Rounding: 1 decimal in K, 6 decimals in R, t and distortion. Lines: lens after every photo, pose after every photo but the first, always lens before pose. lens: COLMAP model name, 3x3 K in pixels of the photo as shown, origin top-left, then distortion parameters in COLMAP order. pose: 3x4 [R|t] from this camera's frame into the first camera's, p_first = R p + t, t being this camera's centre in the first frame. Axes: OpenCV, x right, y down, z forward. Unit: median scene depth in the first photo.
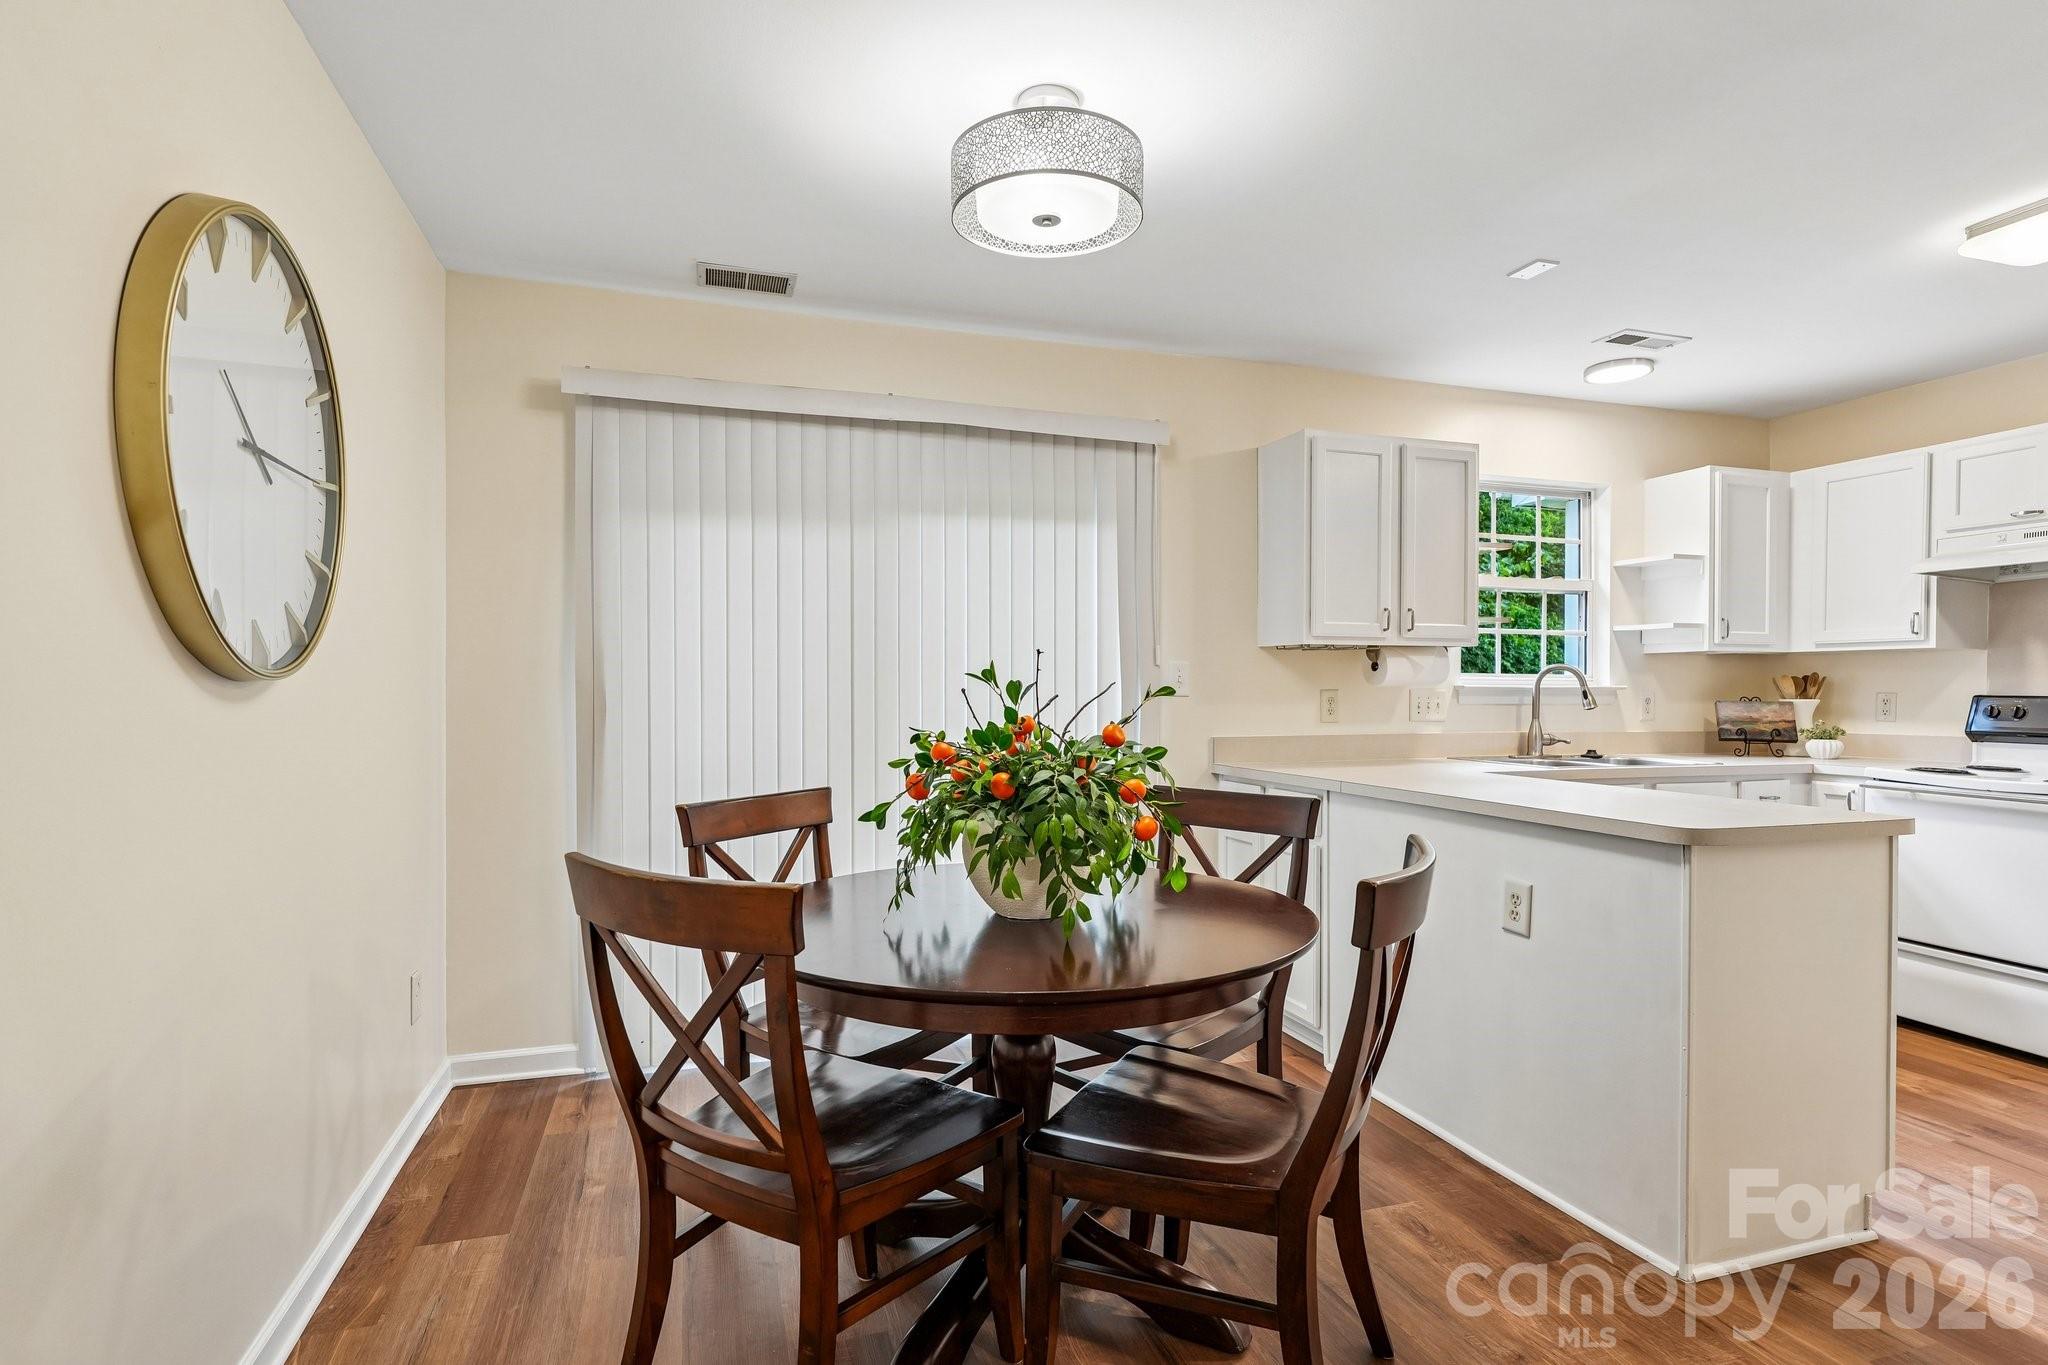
lens RADIAL K [[1025.9, 0, 1024.0], [0, 1025.9, 695.0], [0, 0, 1]] dist [-0.000050, 0.000558]
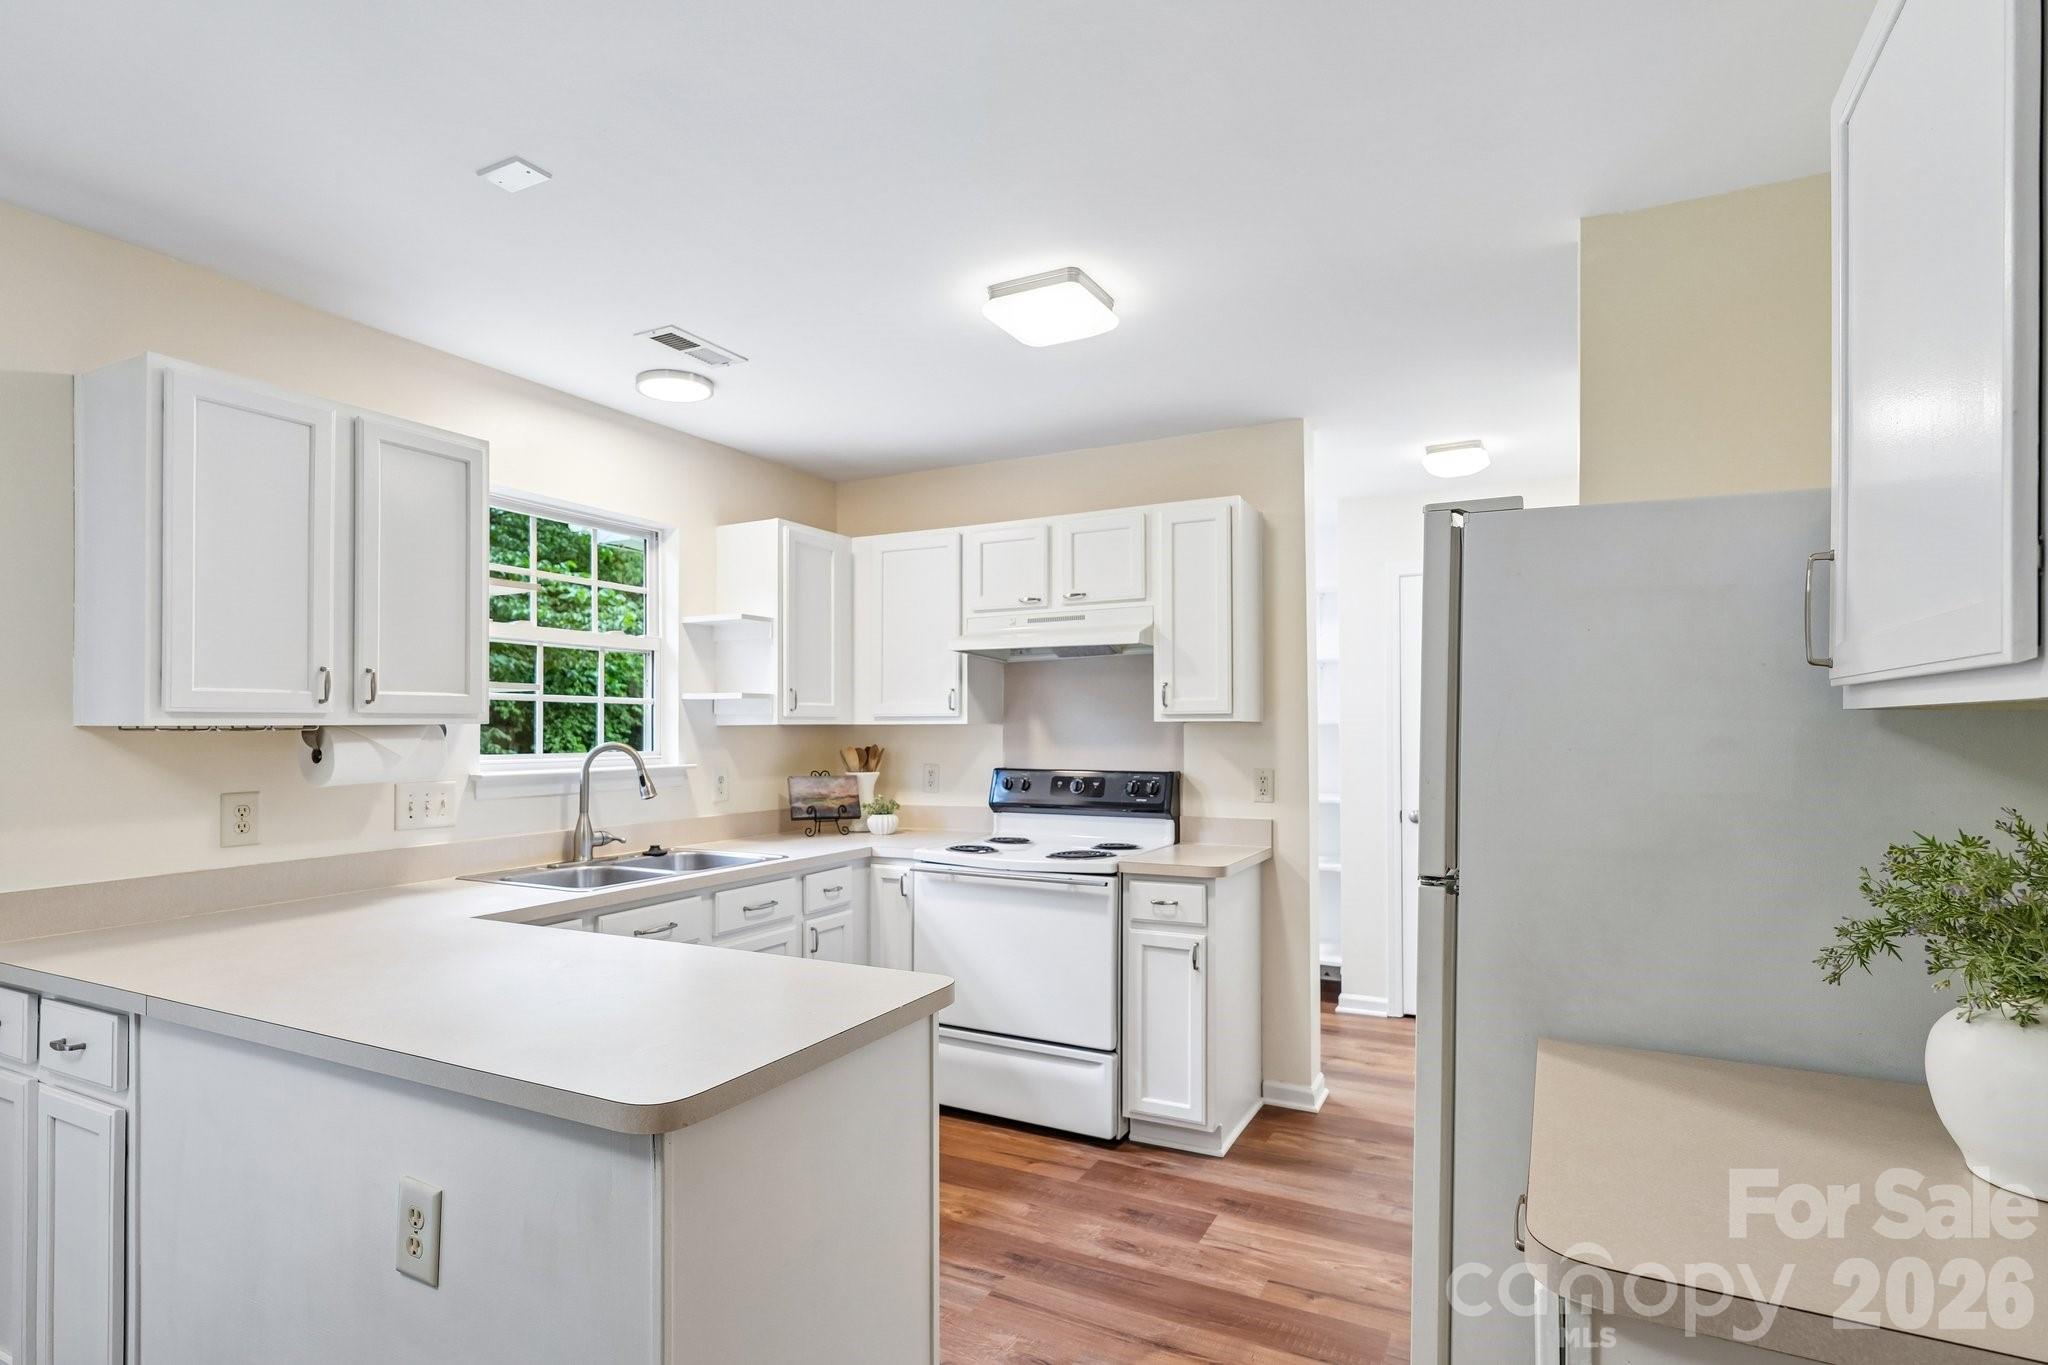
lens RADIAL K [[1025.9, 0, 1011.1], [0, 1025.9, 724.0], [0, 0, 1]] dist [-0.000050, 0.000558]
pose [[0.715988, -0.004312, 0.698100, 0.198949], [0.010585, 0.999933, -0.004680, -0.039302], [-0.698033, 0.010740, 0.715985, 0.229330]]
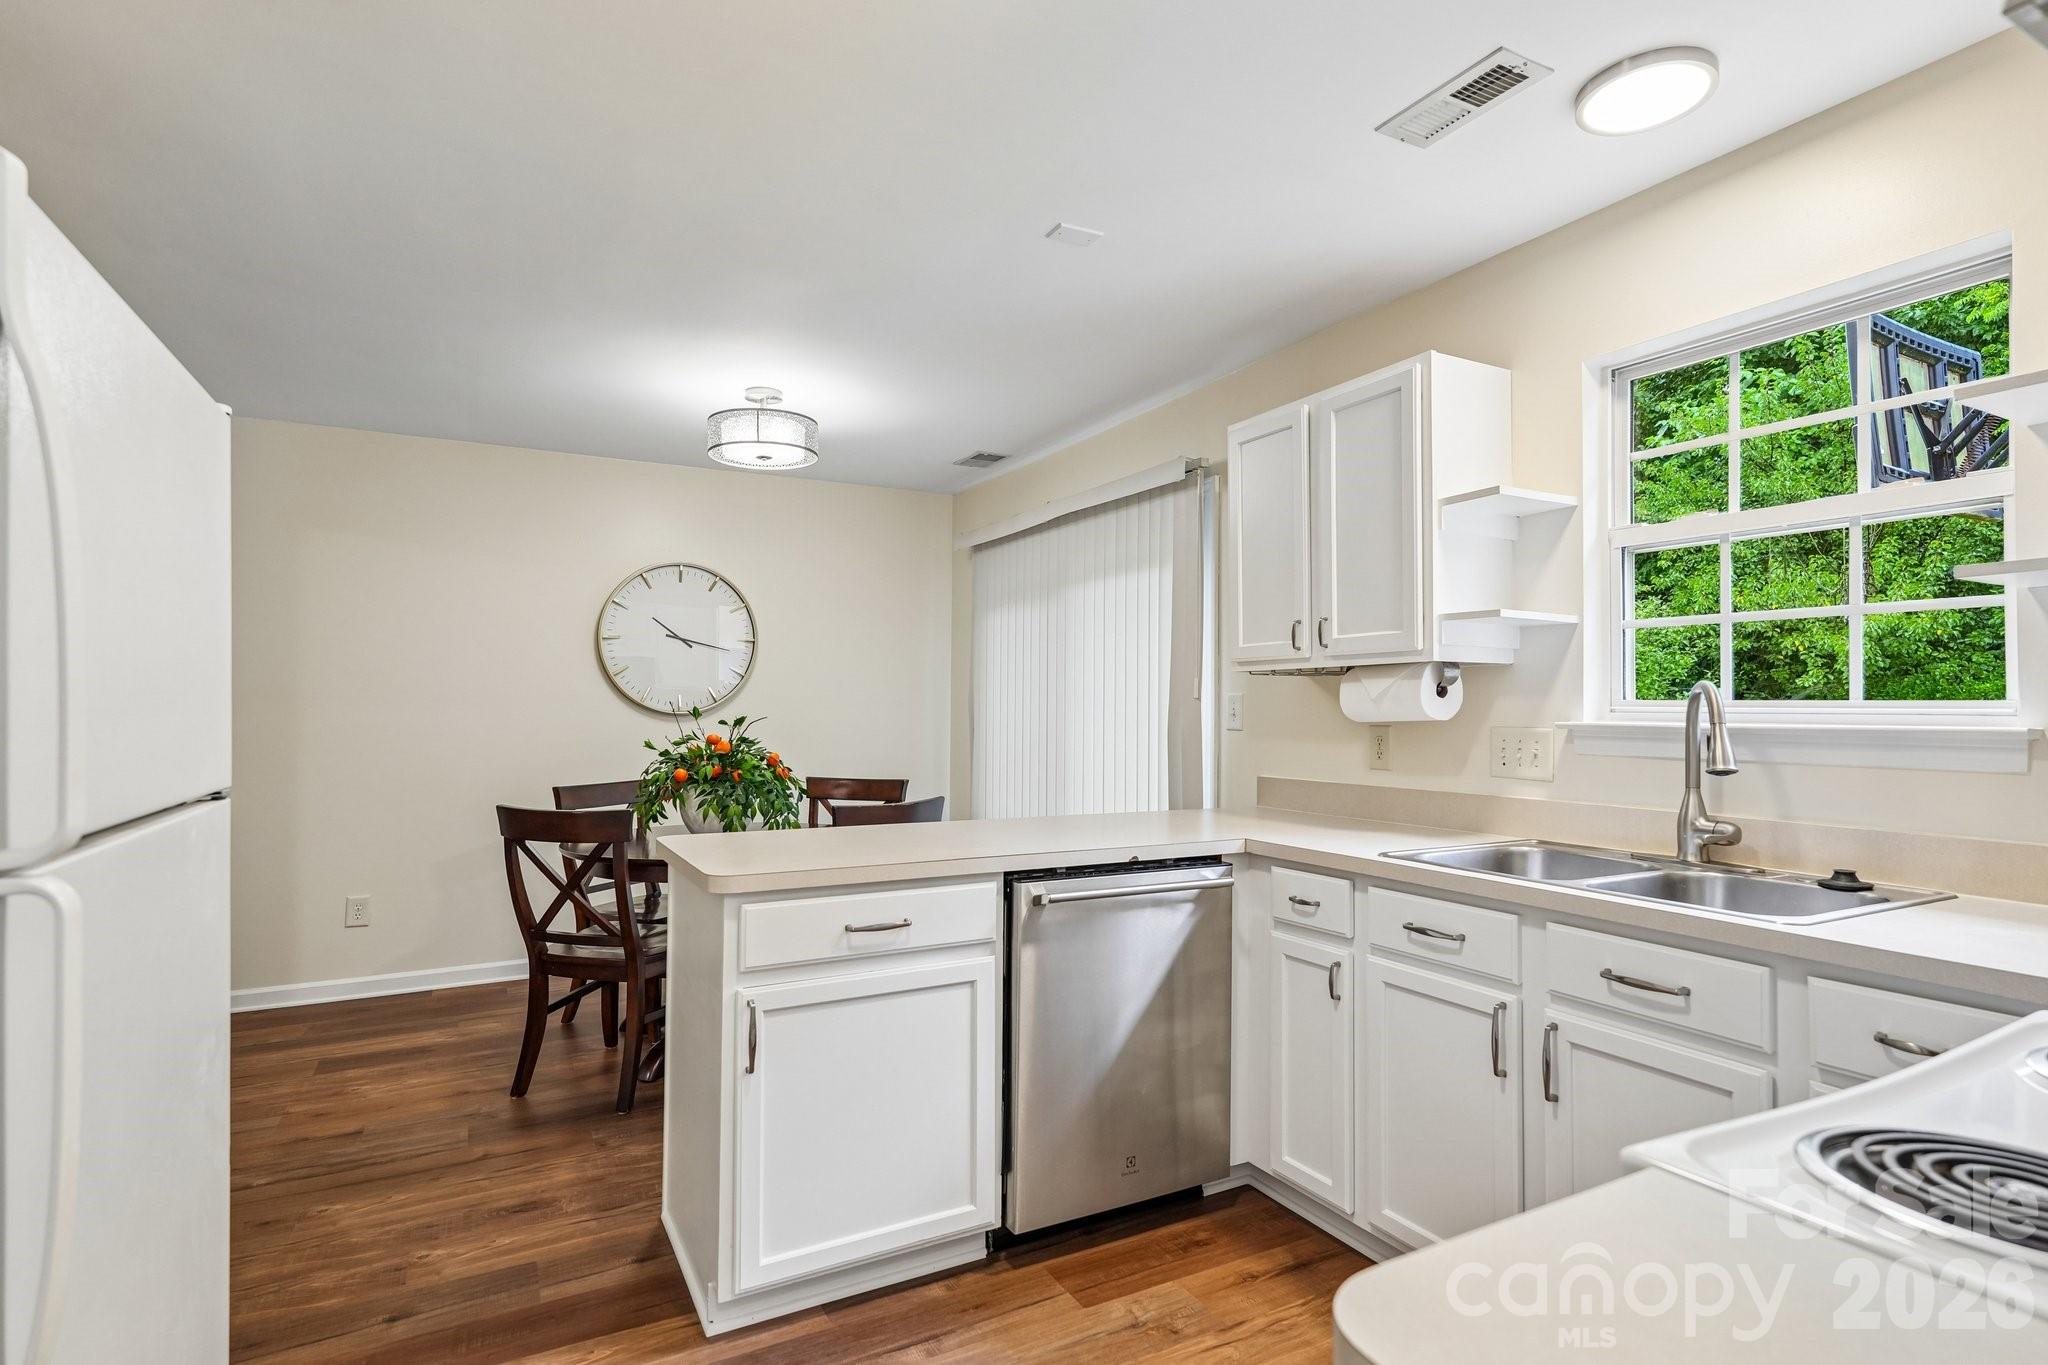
lens RADIAL K [[1025.9, 0, 1023.7], [0, 1025.9, 682.7], [0, 0, 1]] dist [-0.000050, 0.000558]
pose [[0.179019, -0.027420, -0.983463, 0.994947], [-0.010275, 0.999505, -0.029738, -0.011711], [0.983792, 0.015429, 0.178649, 0.611358]]
